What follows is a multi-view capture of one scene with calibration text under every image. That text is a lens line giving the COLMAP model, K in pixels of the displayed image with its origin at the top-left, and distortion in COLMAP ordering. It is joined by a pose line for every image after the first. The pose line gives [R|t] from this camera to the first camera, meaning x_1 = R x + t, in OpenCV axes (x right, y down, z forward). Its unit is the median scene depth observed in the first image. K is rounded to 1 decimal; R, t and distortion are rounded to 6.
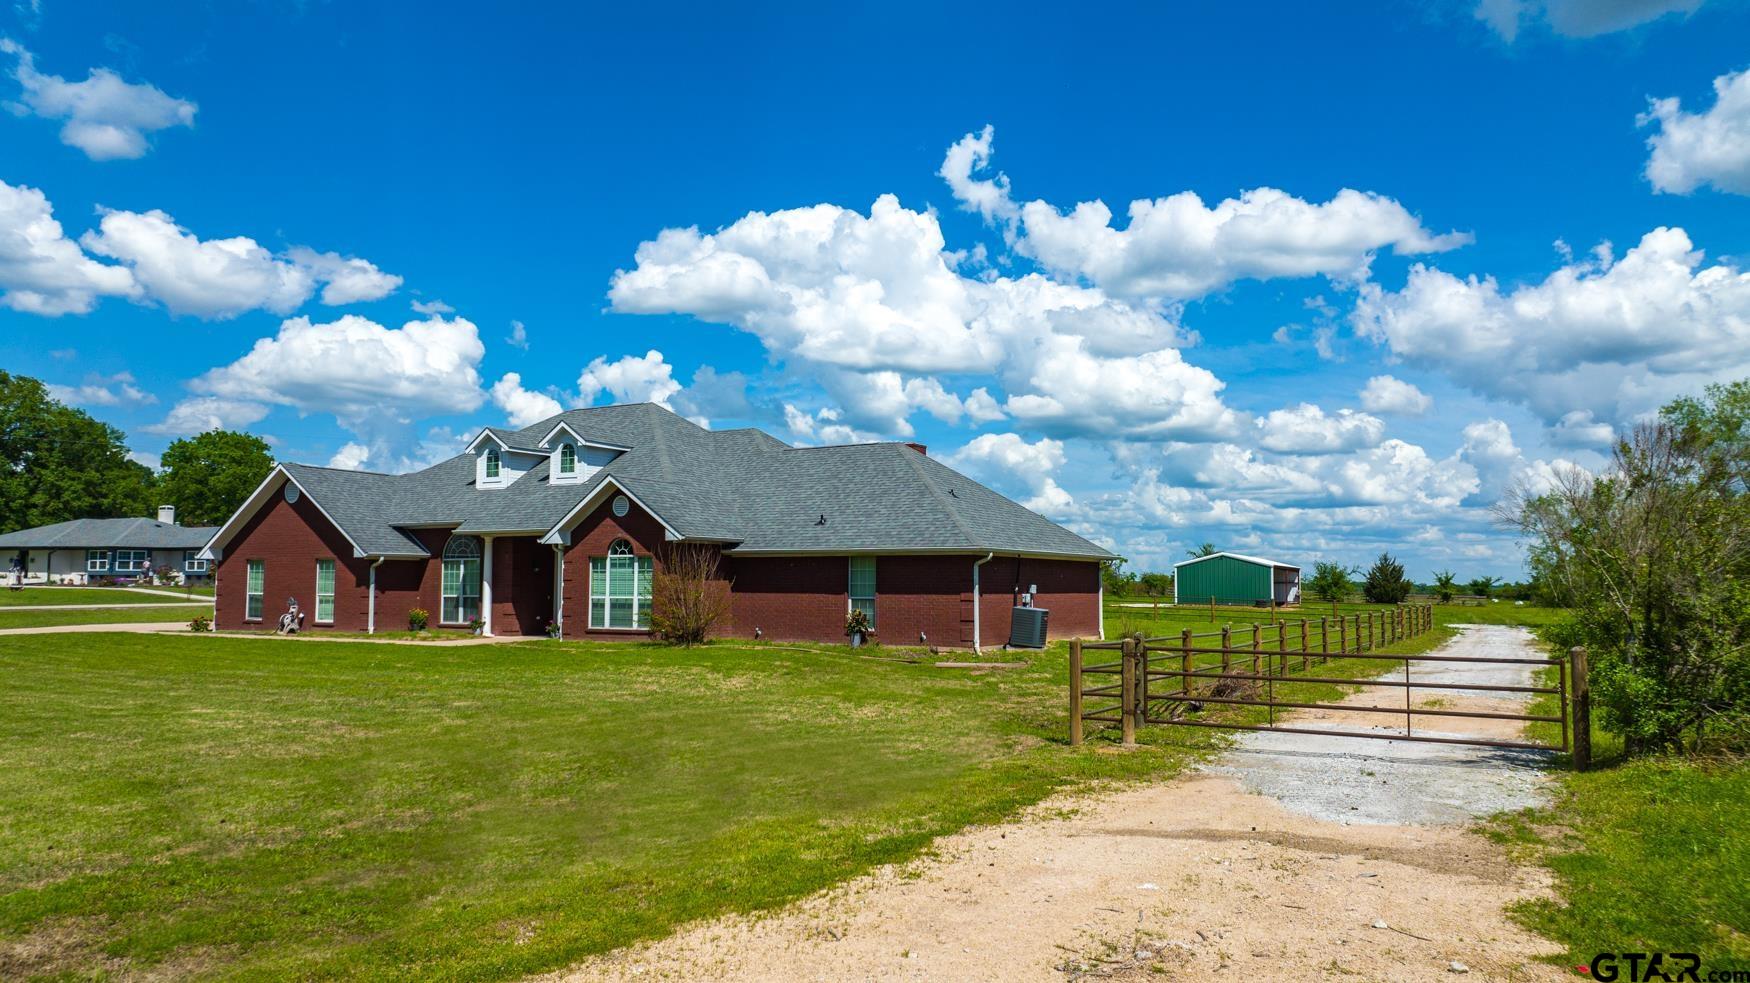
lens RADIAL K [[1345.3, 0, 875.0], [0, 1345.3, 491.5], [0, 0, 1]] dist [-0.005631, -0.000103]
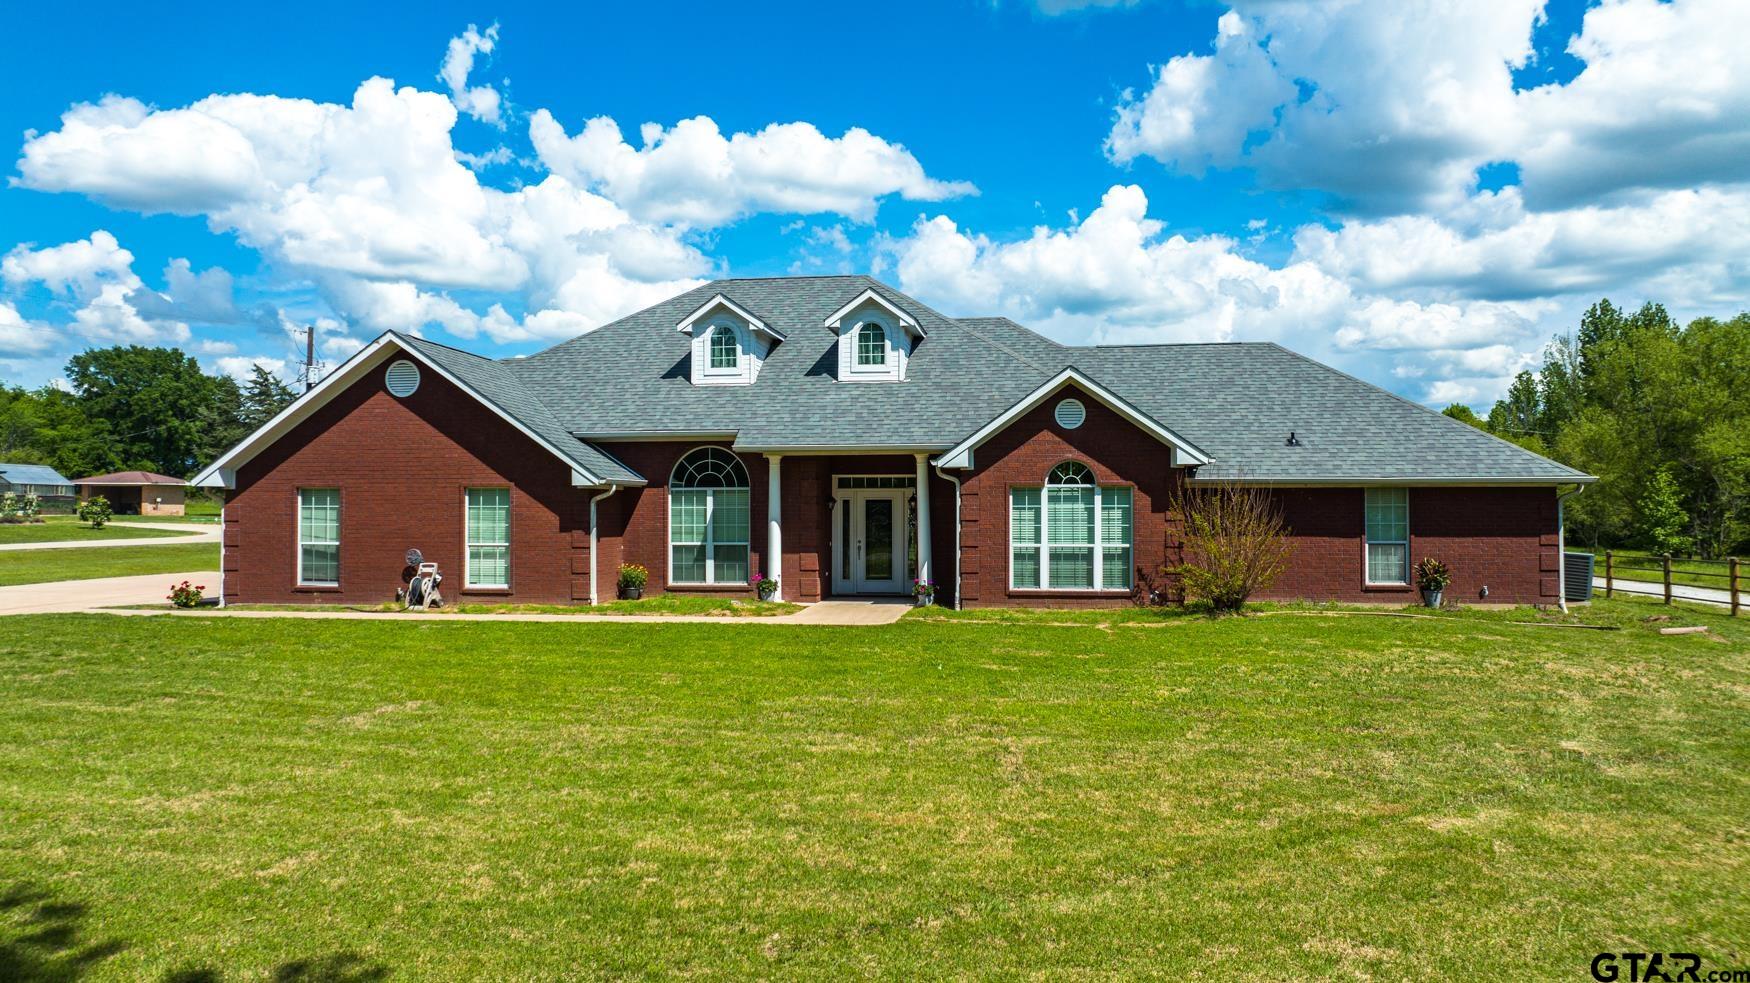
lens RADIAL K [[1345.3, 0, 875.0], [0, 1345.3, 491.5], [0, 0, 1]] dist [-0.005631, -0.000103]
pose [[0.917552, 0.003240, 0.397603, -0.472307], [-0.023790, 0.998623, 0.046763, 0.017636], [-0.396904, -0.052366, 0.916365, 0.340455]]
